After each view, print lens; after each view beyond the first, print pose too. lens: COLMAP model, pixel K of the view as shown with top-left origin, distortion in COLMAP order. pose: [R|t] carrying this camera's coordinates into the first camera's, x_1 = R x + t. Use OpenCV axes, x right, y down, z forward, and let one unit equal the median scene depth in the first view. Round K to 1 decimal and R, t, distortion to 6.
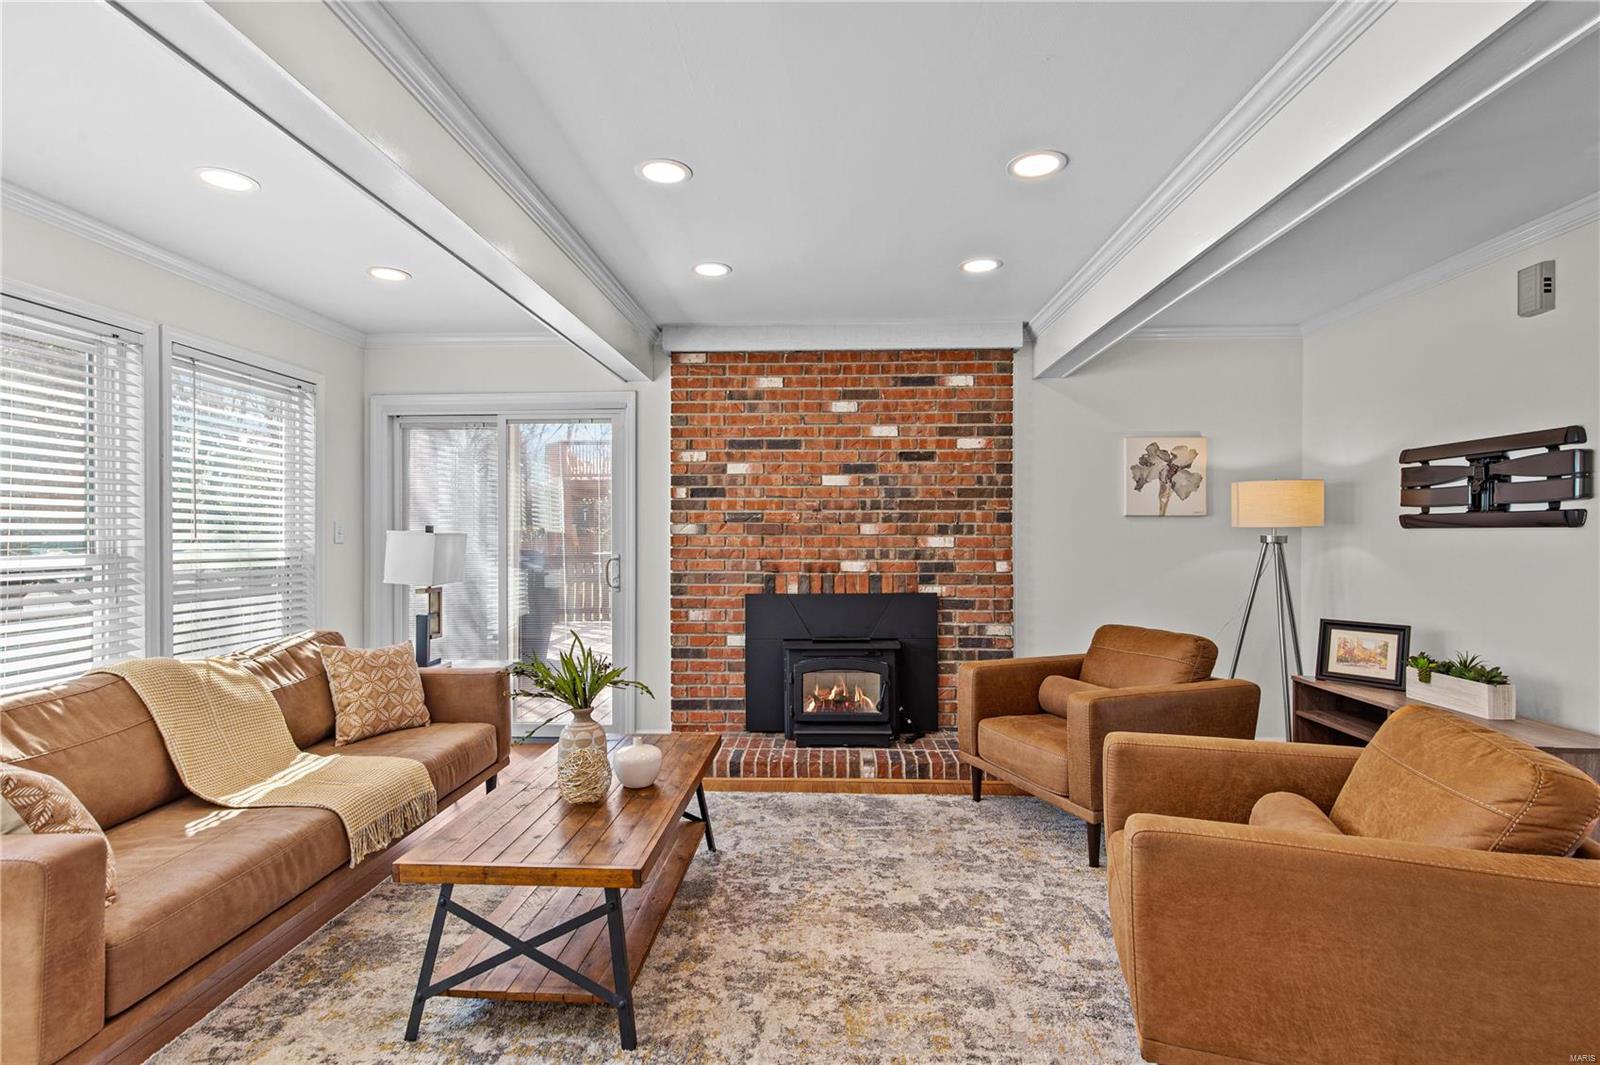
lens RADIAL K [[735.7, 0, 800.5], [0, 735.7, 527.6], [0, 0, 1]] dist [-0.008163, 0.002101]
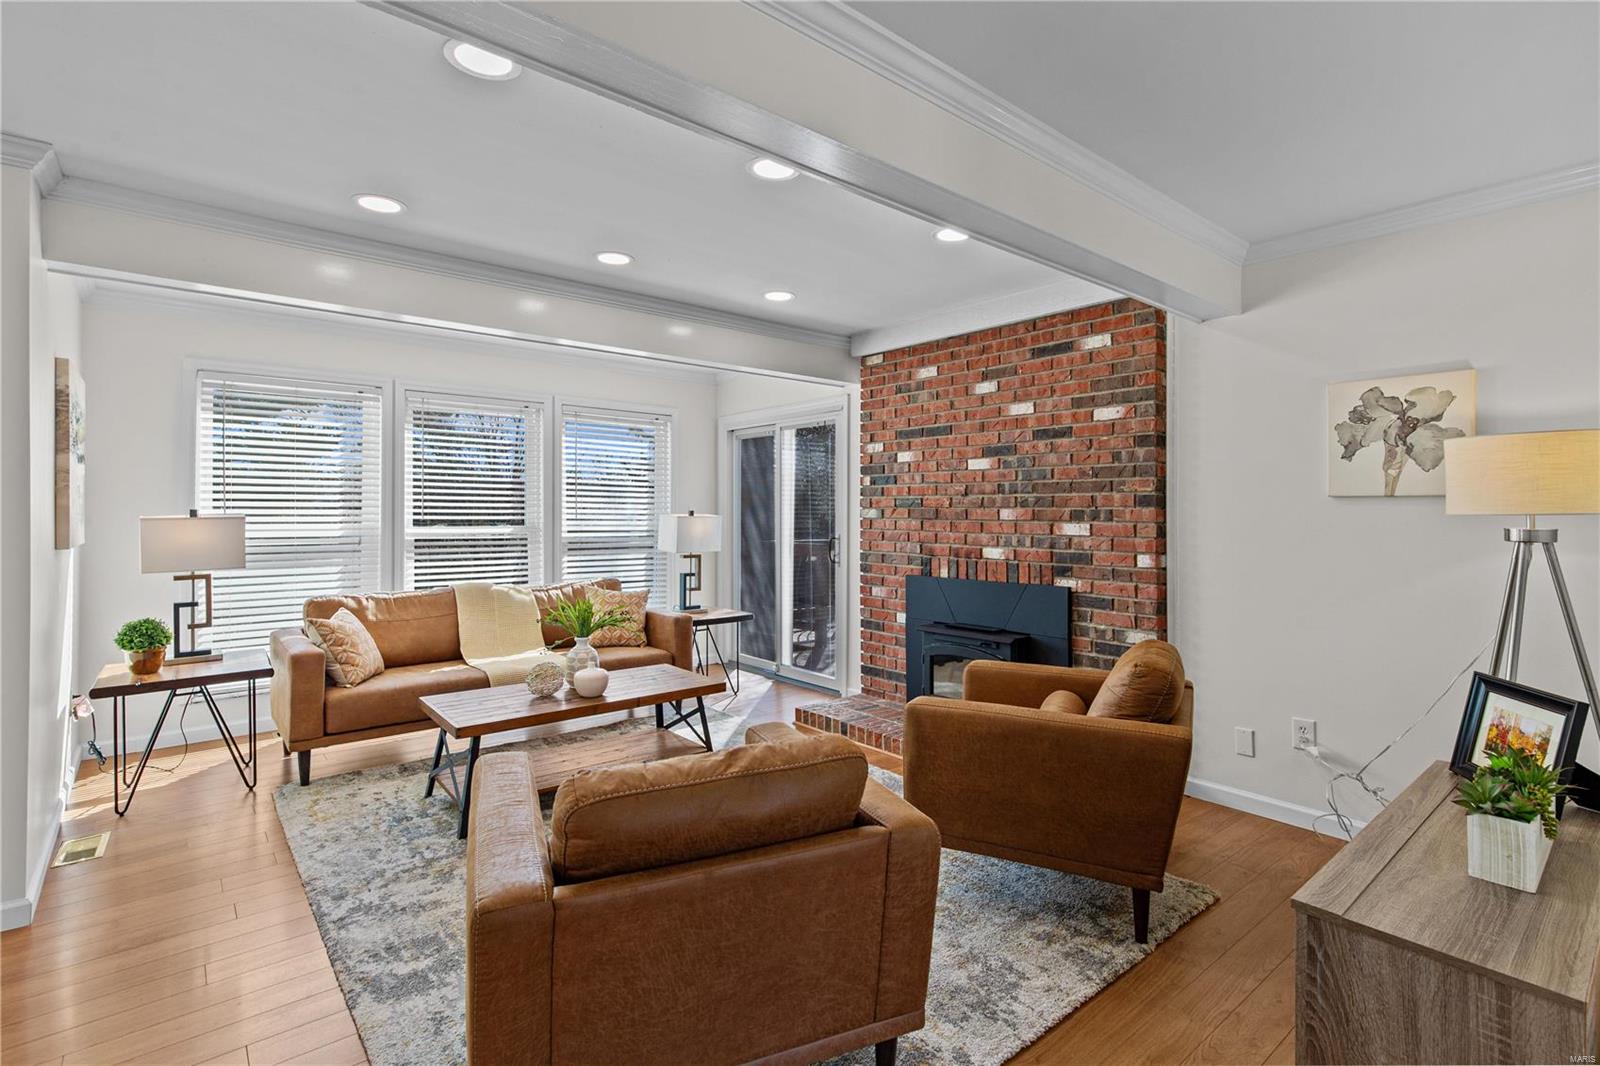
lens RADIAL K [[735.7, 0, 849.2], [0, 735.7, 505.1], [0, 0, 1]] dist [-0.008163, 0.002101]
pose [[0.705725, -0.004182, -0.708474, 0.617159], [0.000362, 0.999985, -0.005542, -0.004792], [0.708486, 0.003654, 0.705715, 0.190896]]
